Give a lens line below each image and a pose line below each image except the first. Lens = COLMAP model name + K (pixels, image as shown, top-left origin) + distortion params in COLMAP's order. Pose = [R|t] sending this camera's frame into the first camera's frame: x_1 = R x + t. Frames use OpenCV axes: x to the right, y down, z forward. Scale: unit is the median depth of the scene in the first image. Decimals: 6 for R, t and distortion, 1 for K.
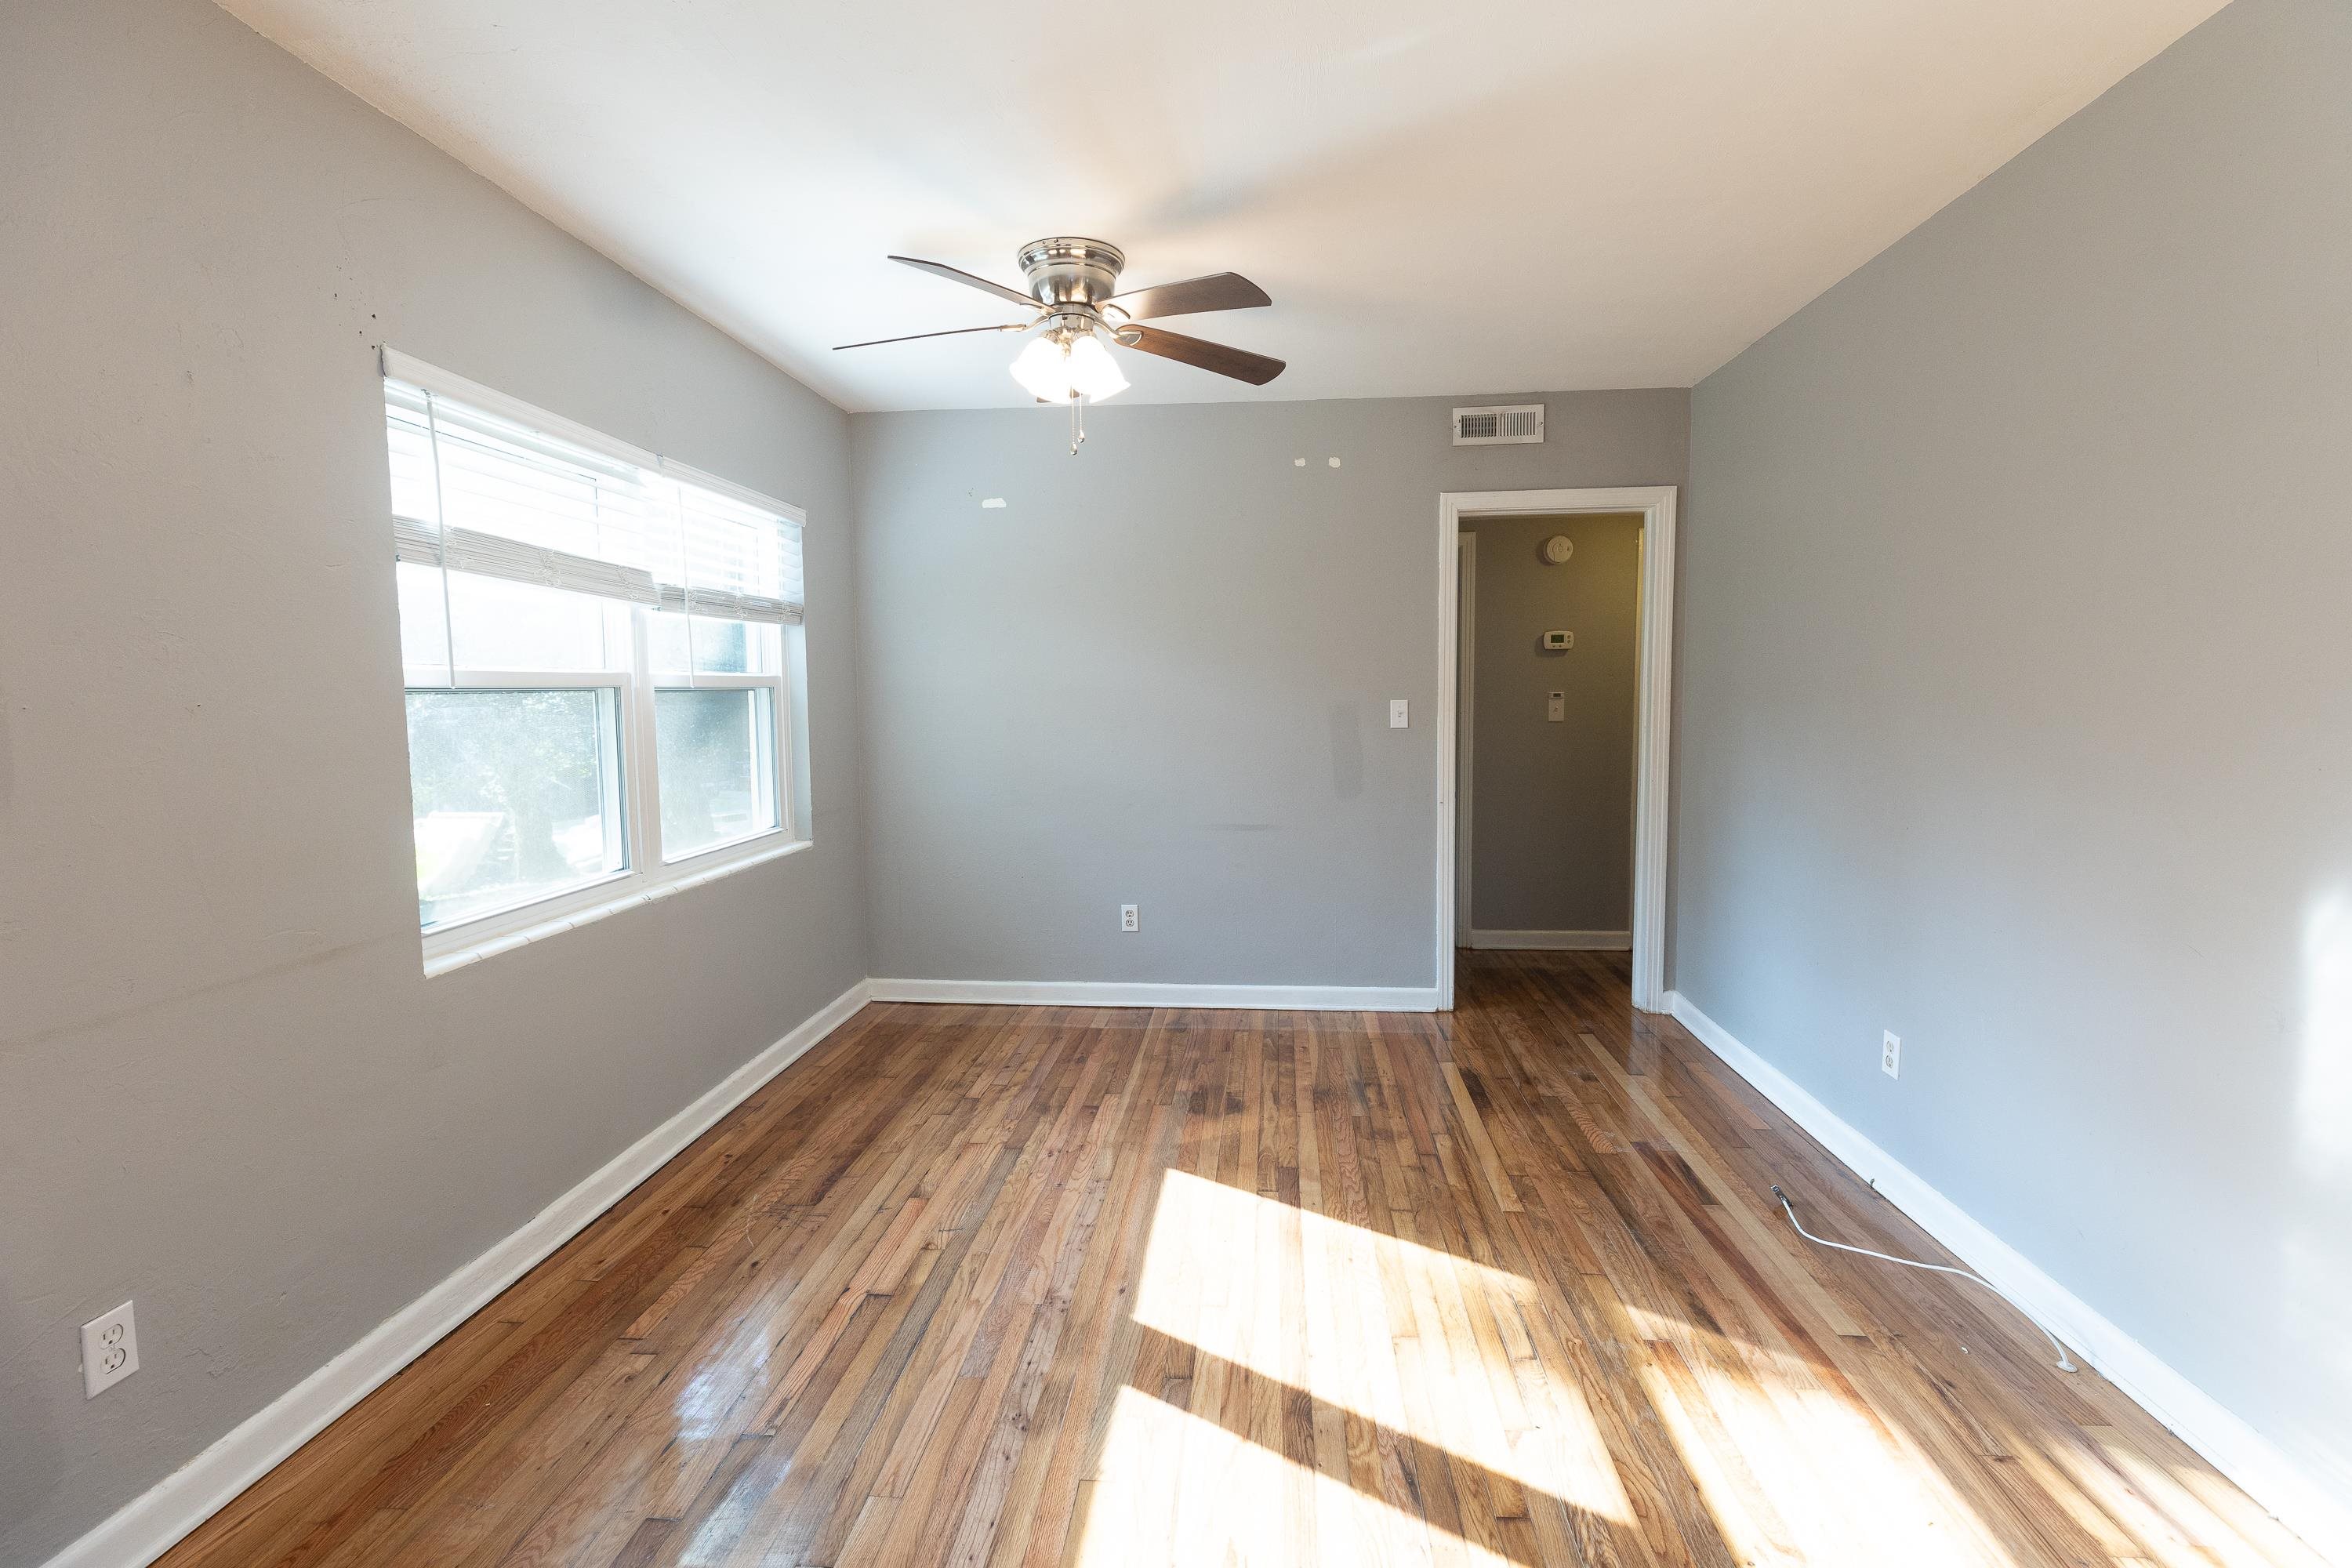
lens RADIAL K [[1067.1, 0, 1176.0], [0, 1067.1, 784.0], [0, 0, 1]] dist [0.003293, 0.000335]
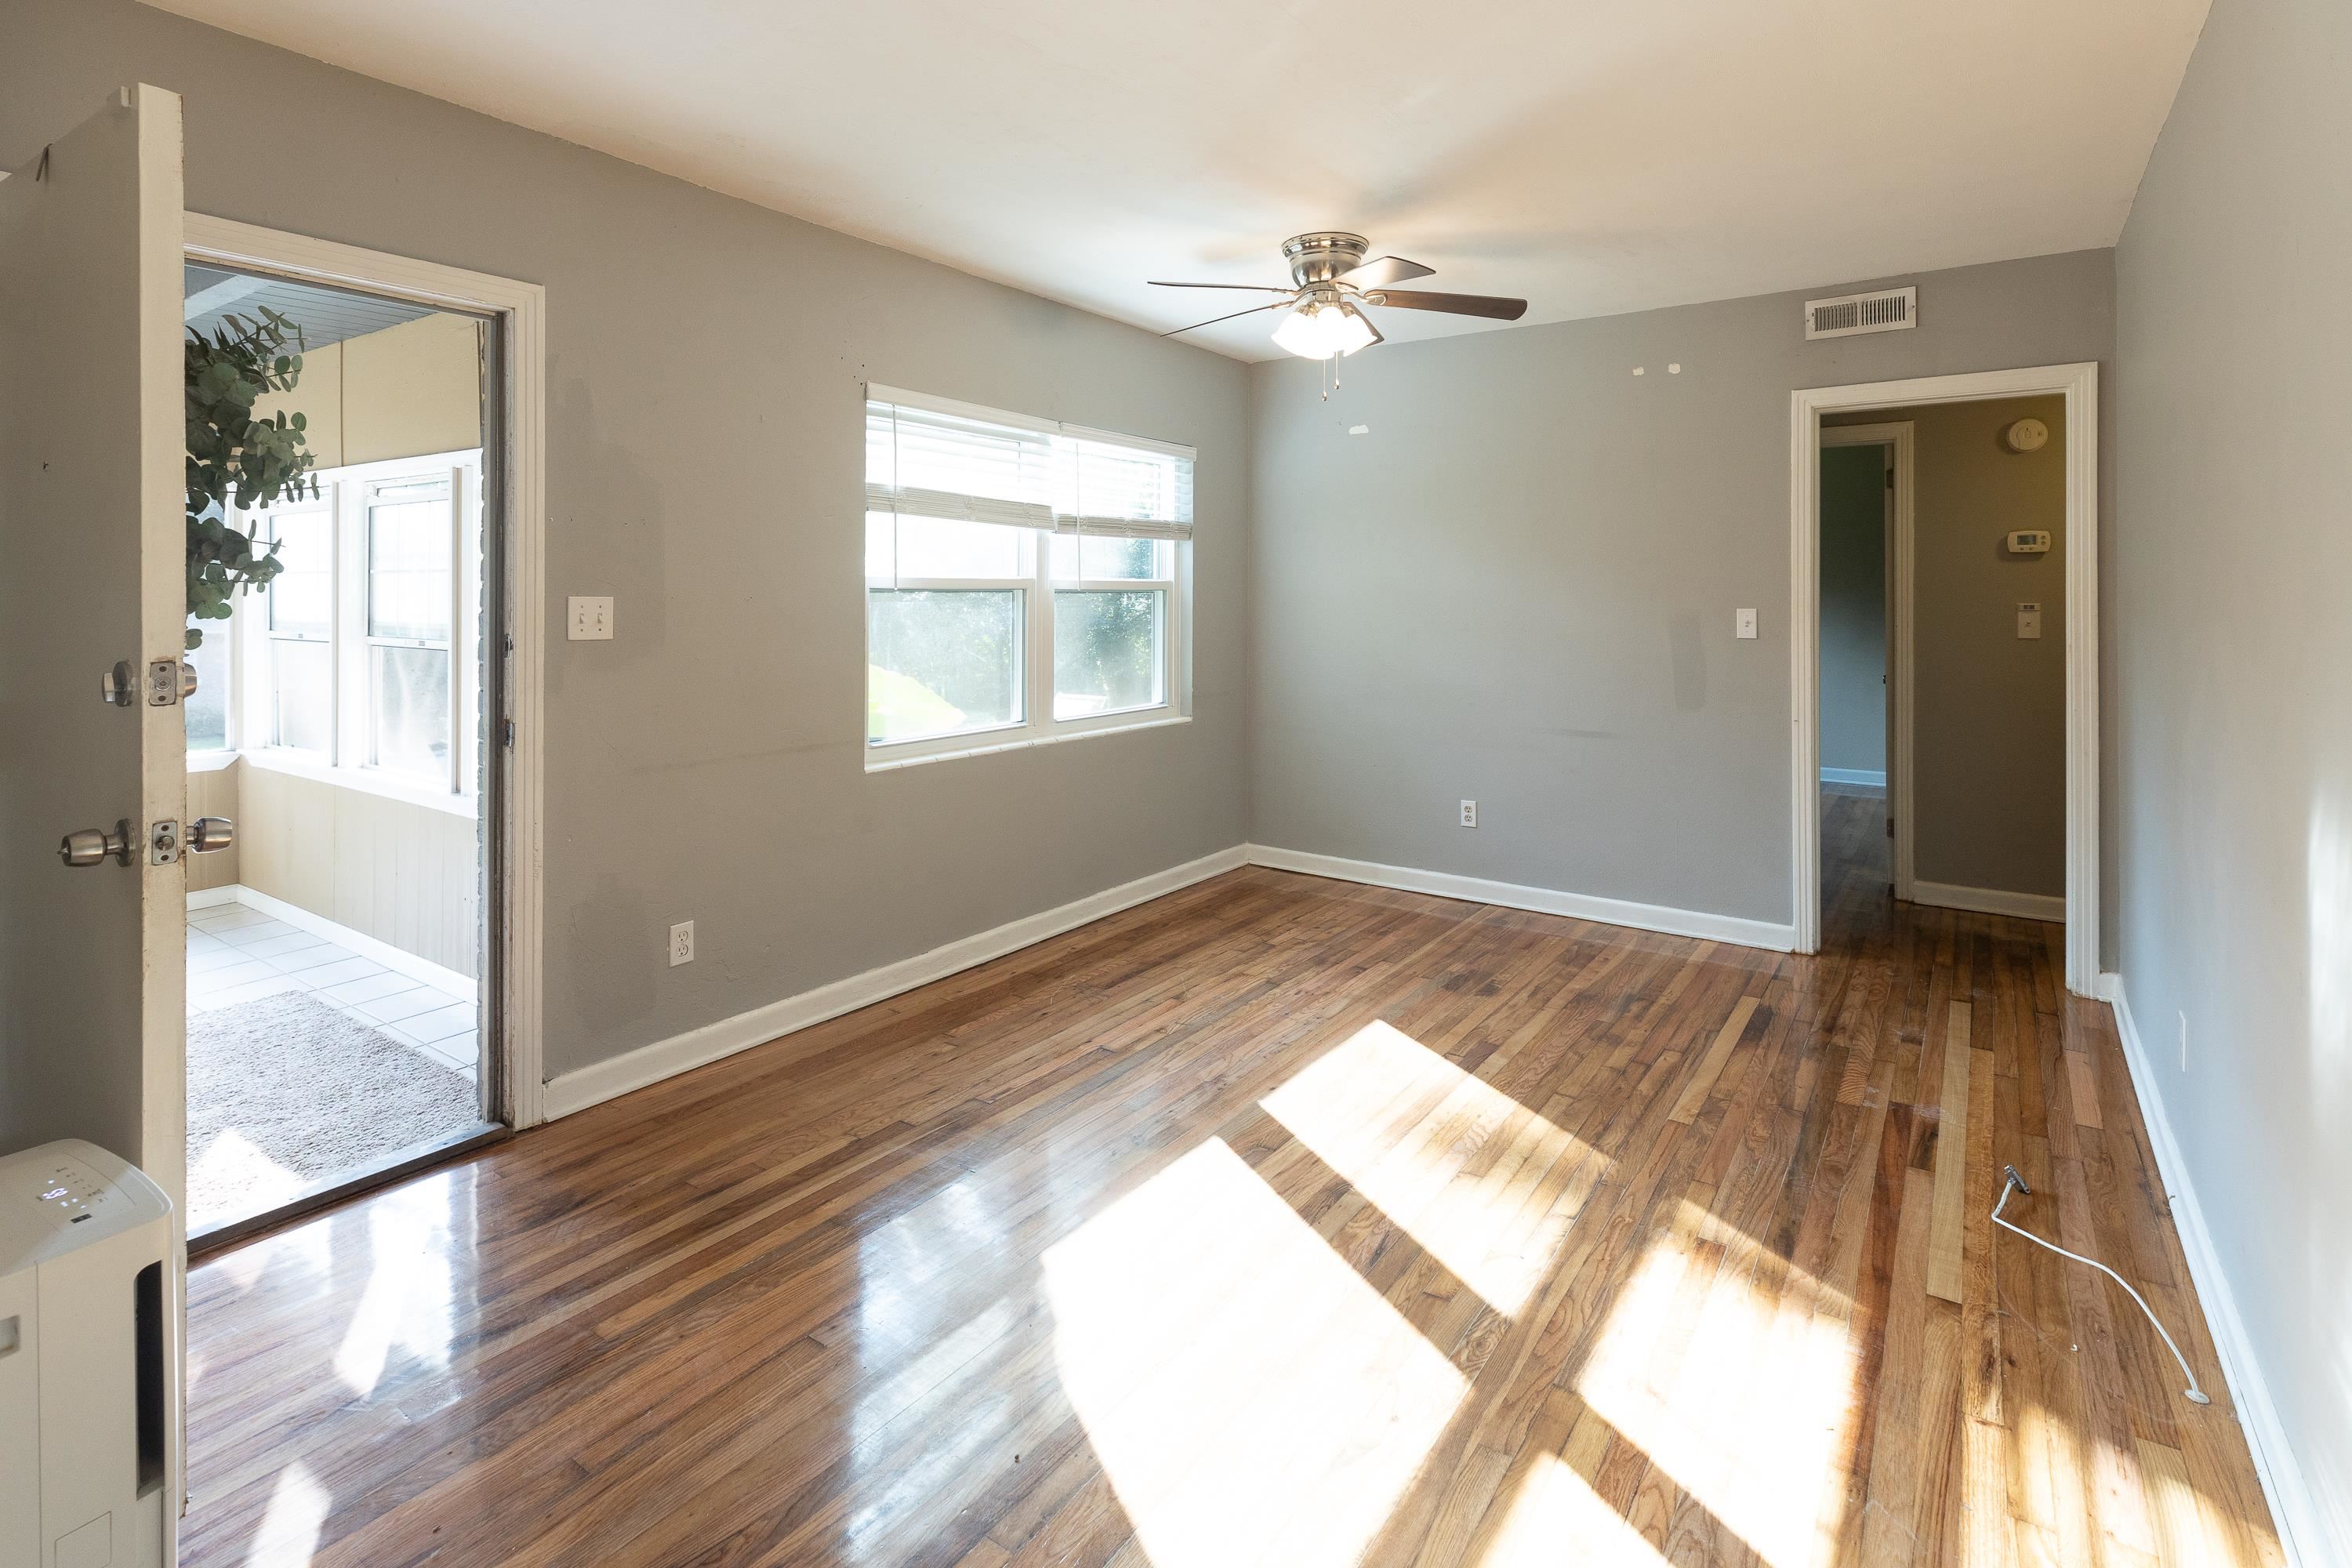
lens RADIAL K [[1125.1, 0, 1173.2], [0, 1125.1, 601.7], [0, 0, 1]] dist [-0.000083, 0.000173]
pose [[0.860793, 0.012498, -0.508802, 0.385349], [-0.054138, 0.996275, -0.067119, 0.012974], [0.506068, 0.085321, 0.858263, -0.154160]]
